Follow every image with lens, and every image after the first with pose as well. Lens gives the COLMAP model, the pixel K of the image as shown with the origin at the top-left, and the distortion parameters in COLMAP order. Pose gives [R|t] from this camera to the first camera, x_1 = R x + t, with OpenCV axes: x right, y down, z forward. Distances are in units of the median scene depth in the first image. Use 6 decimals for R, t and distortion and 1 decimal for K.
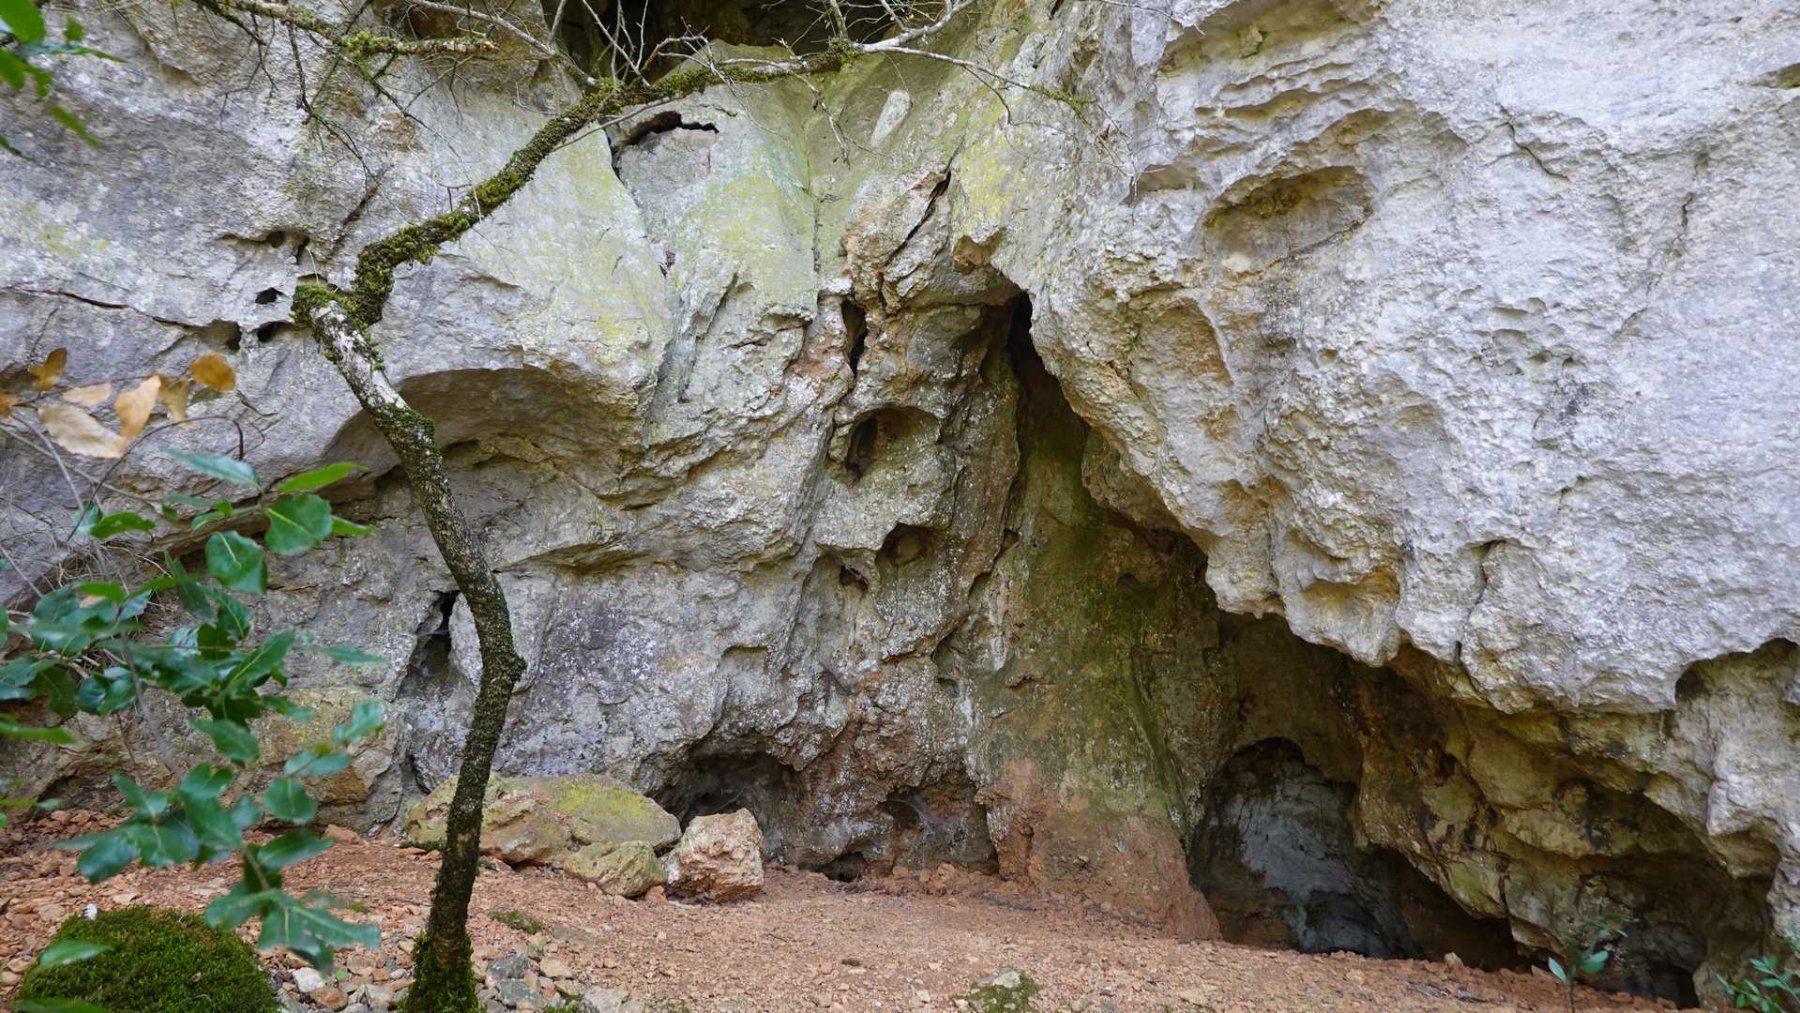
lens RADIAL K [[1226.6, 0, 900.4], [0, 1226.6, 502.2], [0, 0, 1]] dist [0.007950, -0.001537]
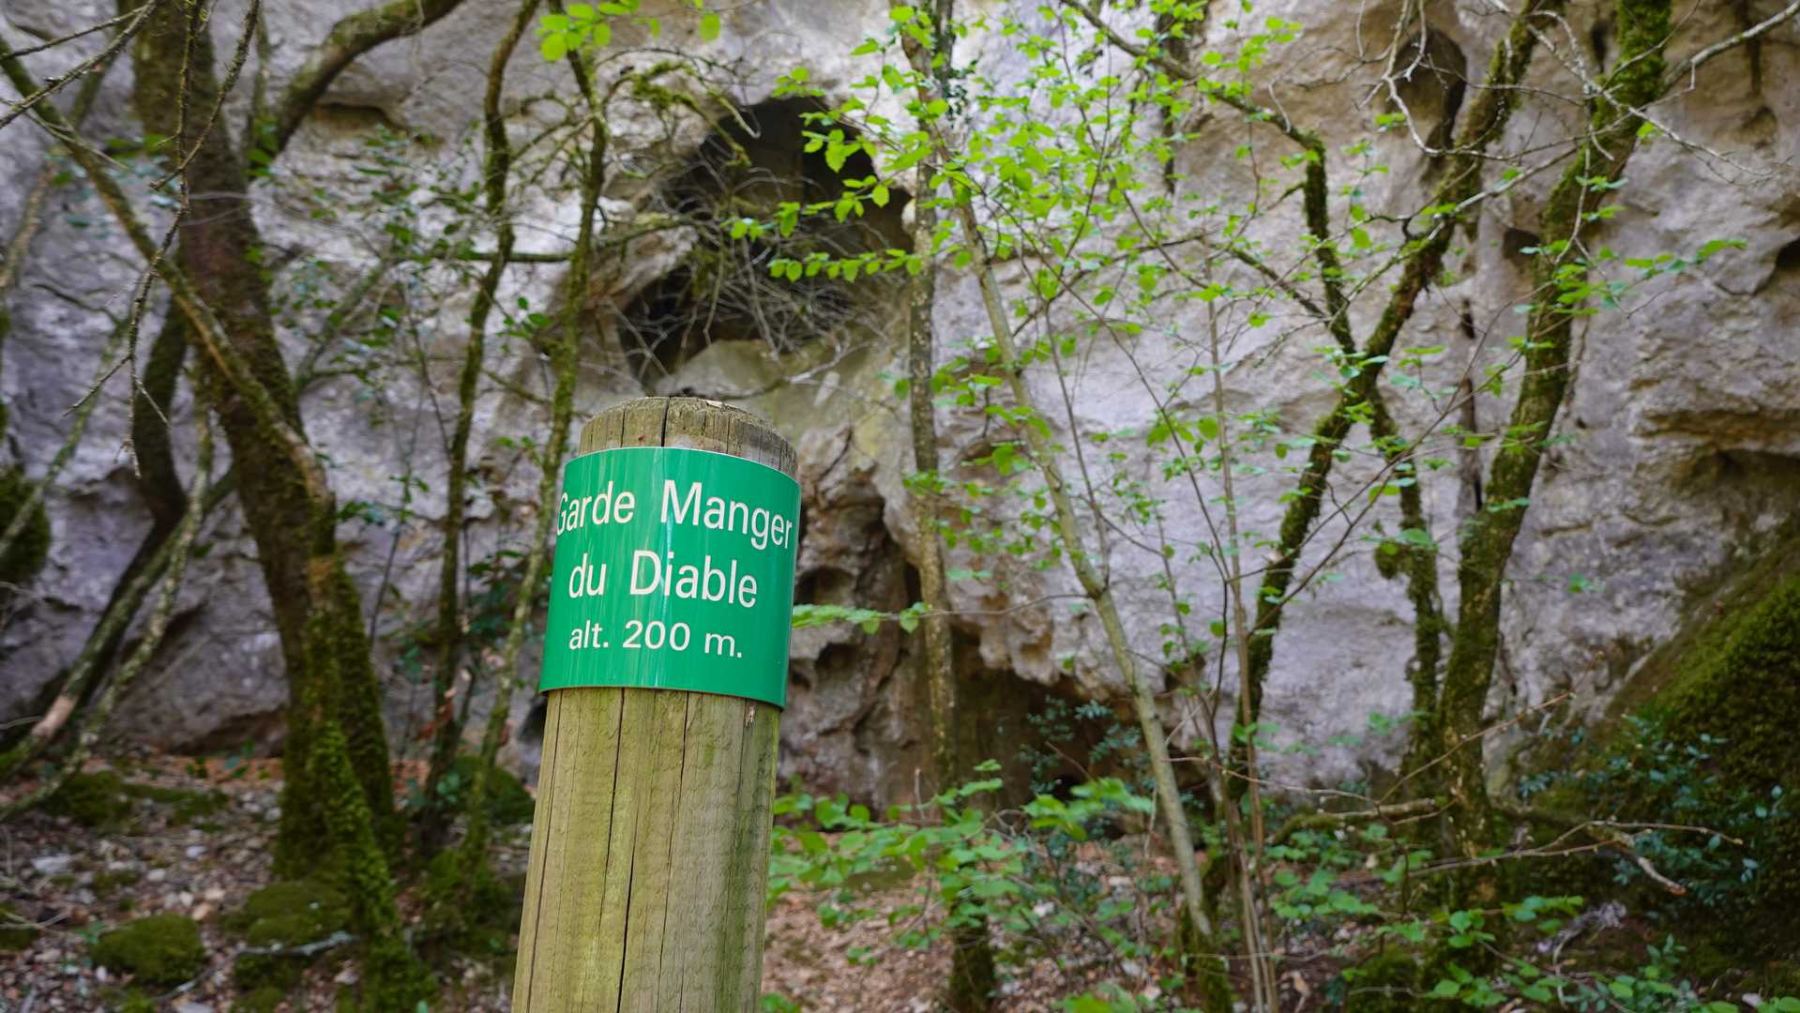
lens RADIAL K [[1226.6, 0, 898.0], [0, 1226.6, 508.0], [0, 0, 1]] dist [0.007950, -0.001537]
pose [[0.999986, -0.004736, 0.002189, 0.090529], [0.005021, 0.987656, -0.156559, 0.100562], [-0.001421, 0.156568, 0.987666, -0.620825]]
